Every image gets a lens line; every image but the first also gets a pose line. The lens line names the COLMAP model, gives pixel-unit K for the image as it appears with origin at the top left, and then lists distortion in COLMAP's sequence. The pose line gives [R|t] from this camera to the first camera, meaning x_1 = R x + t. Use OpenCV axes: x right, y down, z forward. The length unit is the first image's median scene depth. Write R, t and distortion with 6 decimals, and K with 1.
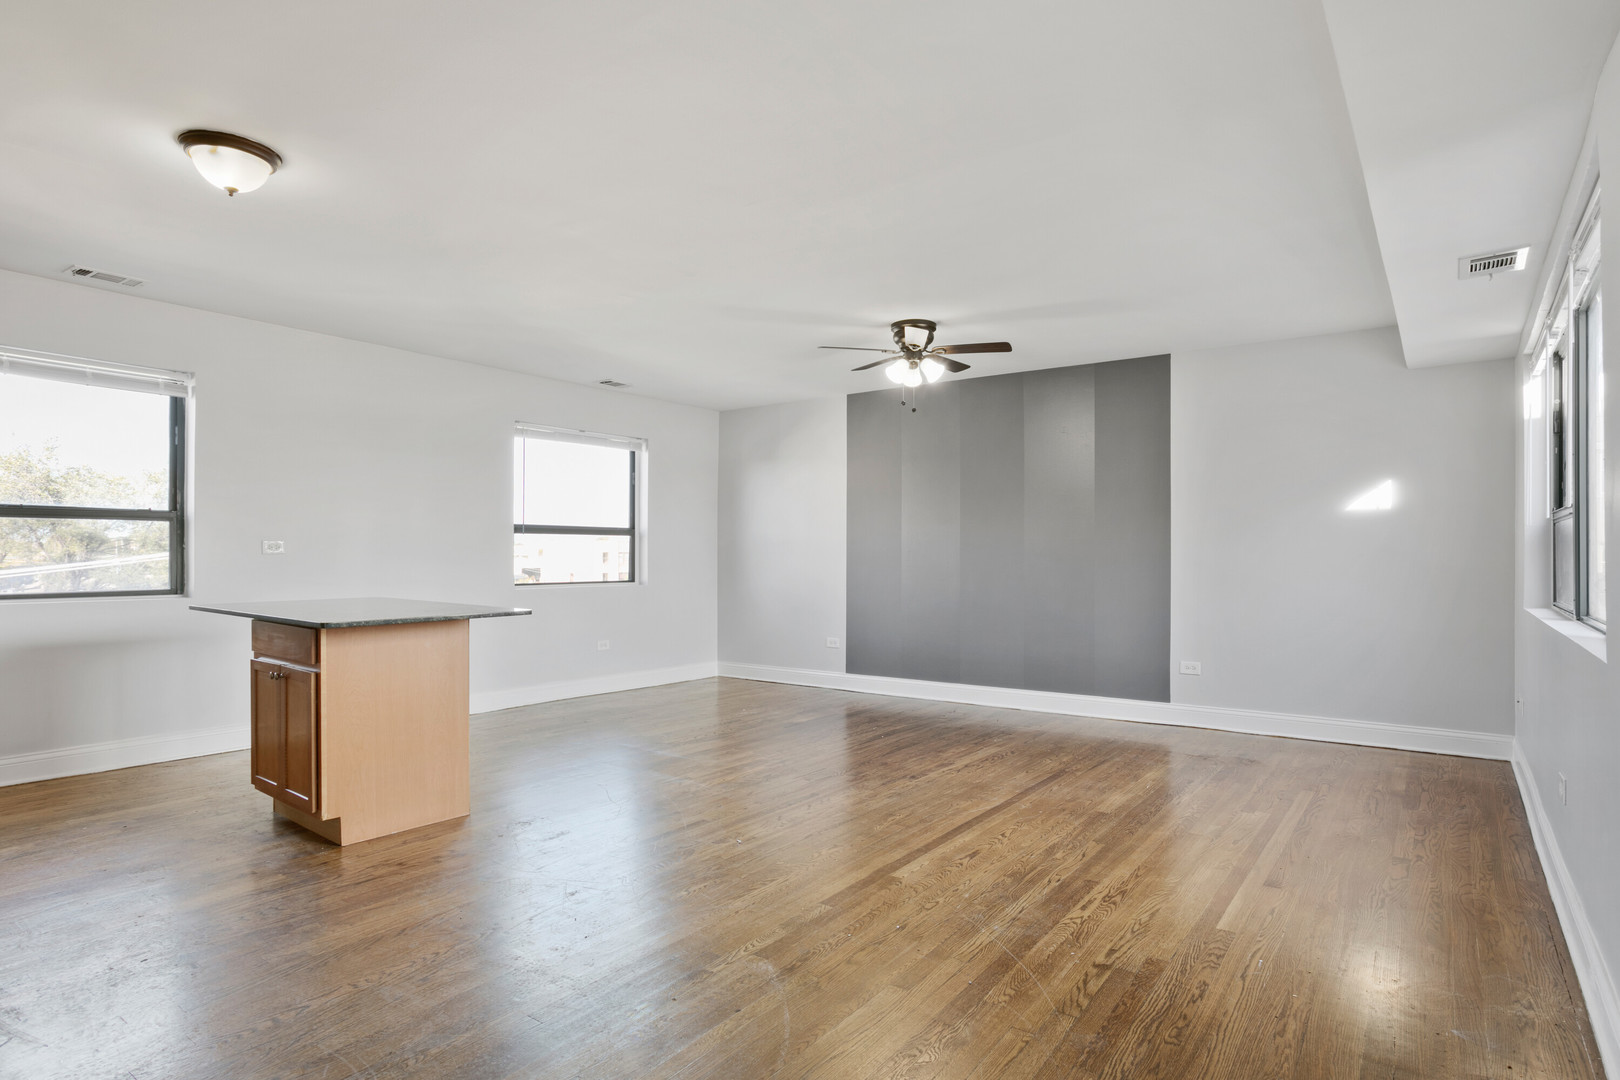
lens RADIAL K [[870.0, 0, 823.9], [0, 870.0, 546.5], [0, 0, 1]] dist [-0.054477, 0.026810]
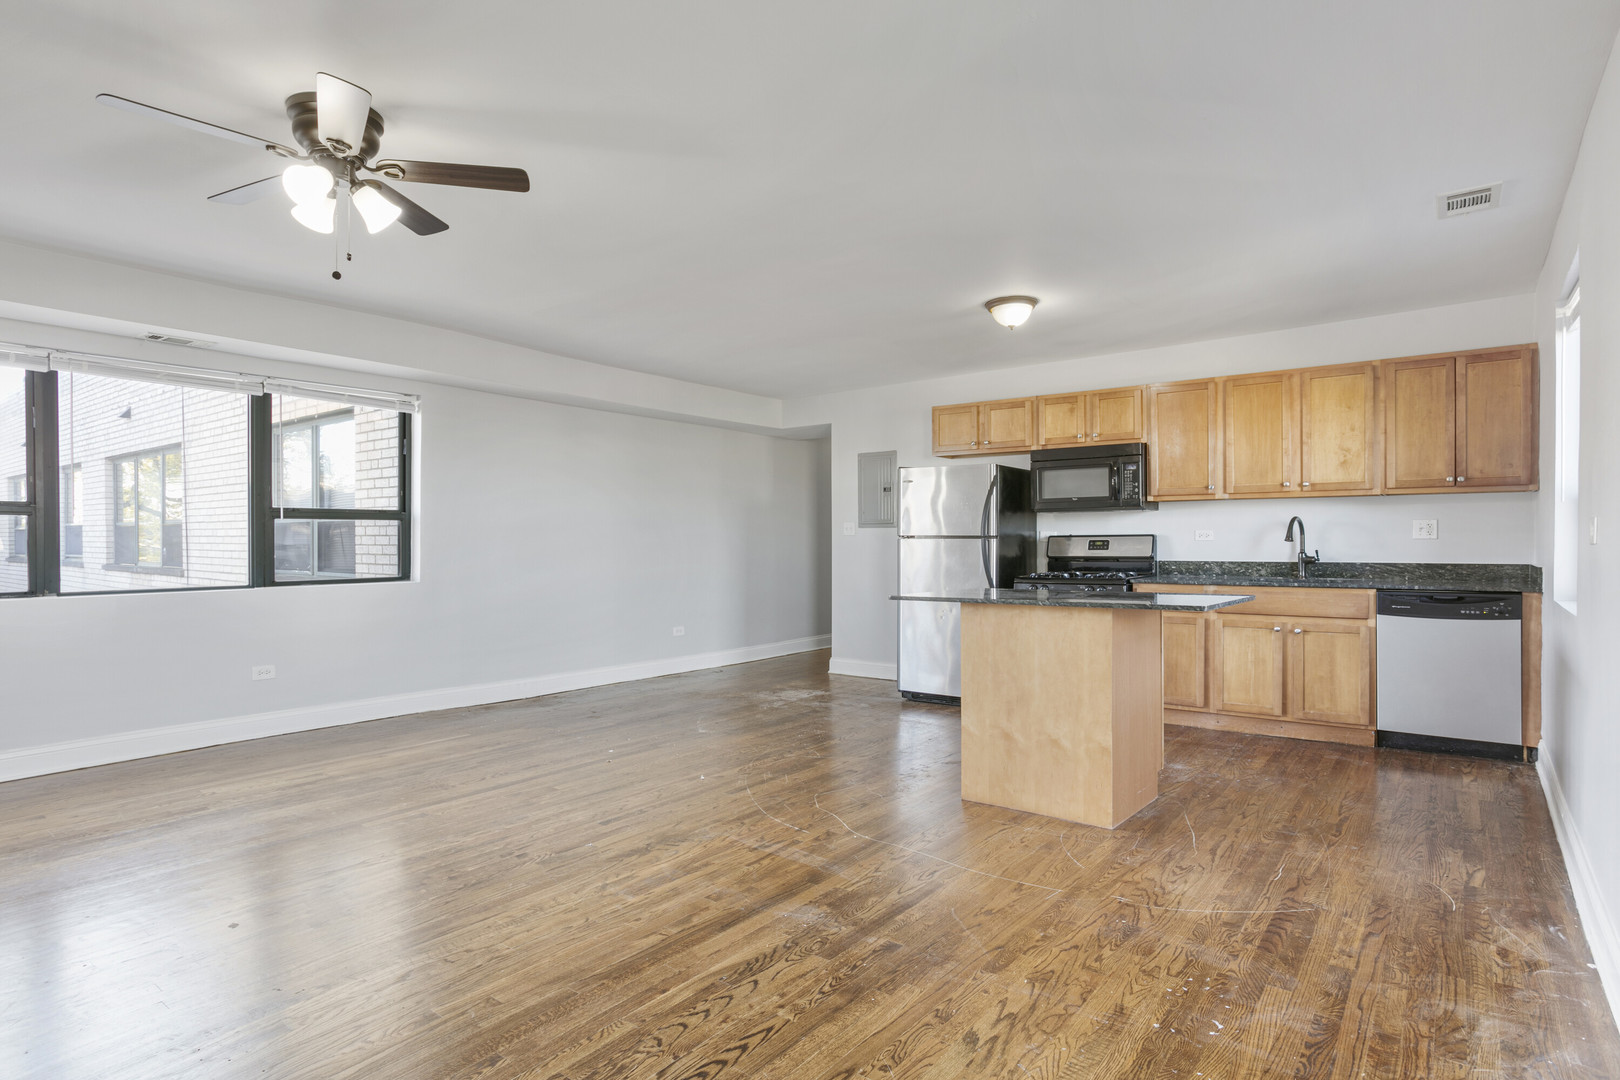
lens RADIAL K [[870.0, 0, 823.9], [0, 870.0, 546.5], [0, 0, 1]] dist [-0.054477, 0.026810]
pose [[-0.999578, -0.001656, 0.028995, -0.272071], [-0.001692, 0.999998, -0.001230, 0.015381], [-0.028993, -0.001279, -0.999579, 1.994128]]
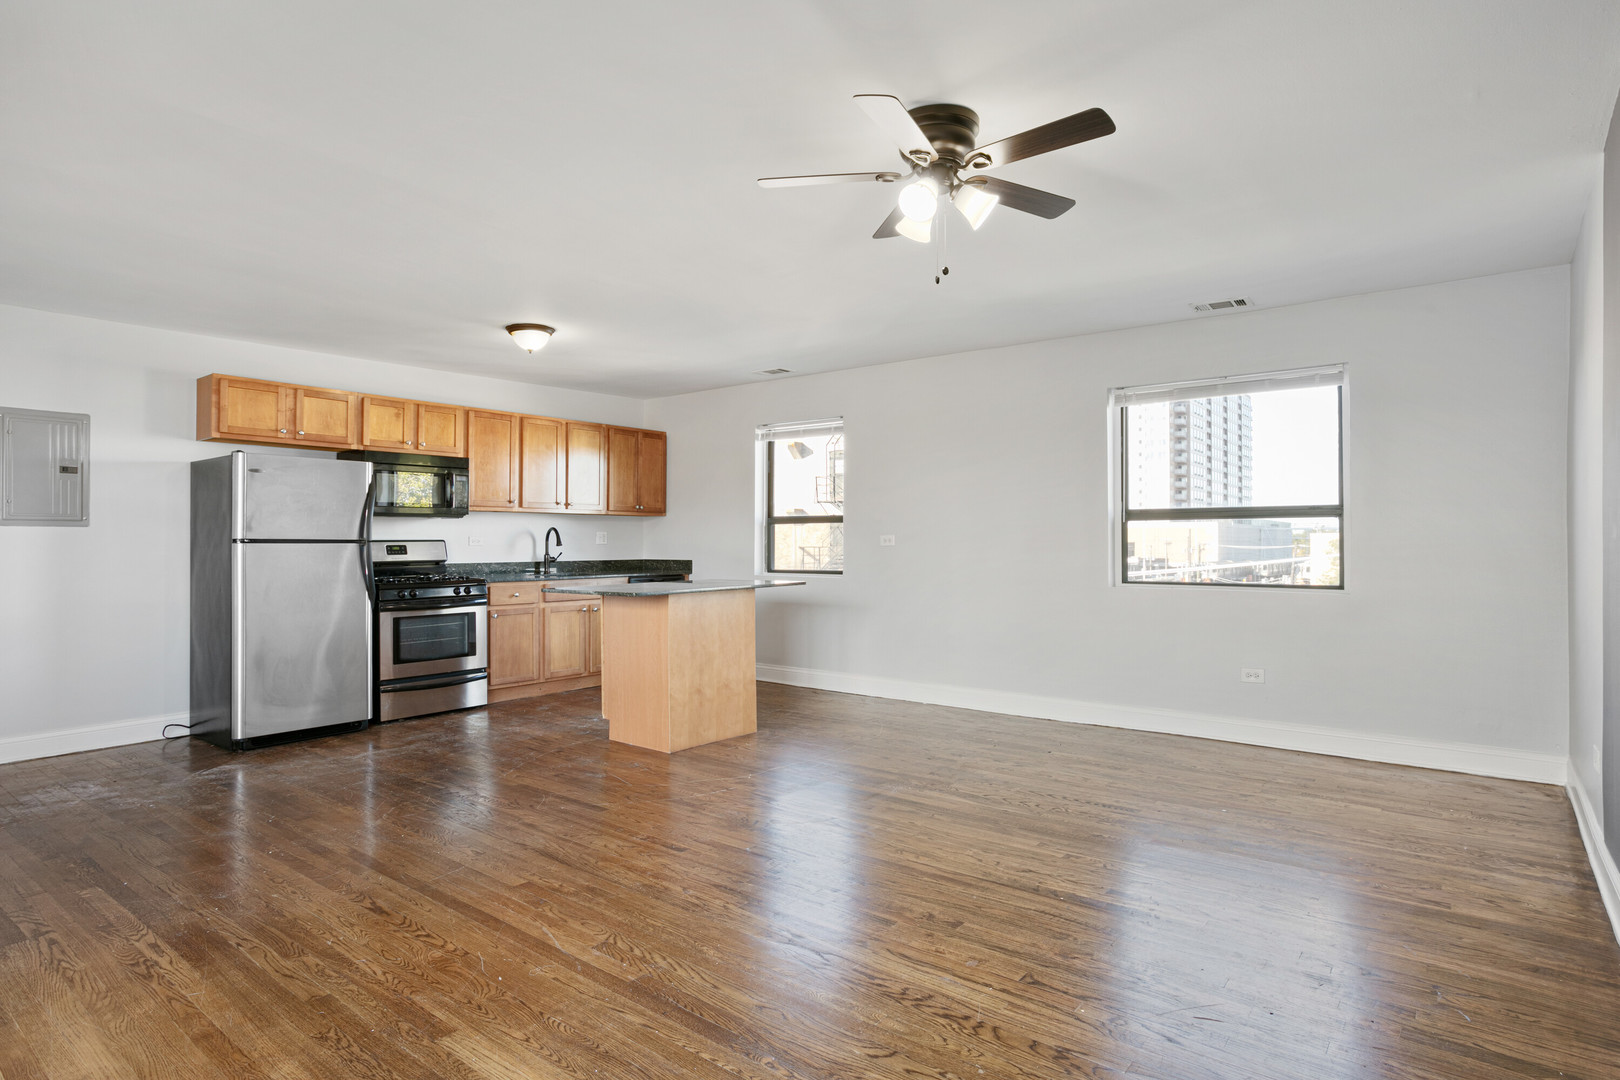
lens RADIAL K [[870.0, 0, 823.9], [0, 870.0, 546.5], [0, 0, 1]] dist [-0.054477, 0.026810]
pose [[-0.030913, -0.001126, -0.999521, 0.837119], [0.009160, 0.999957, -0.001410, 0.012990], [0.999480, -0.009199, -0.030901, 1.249839]]
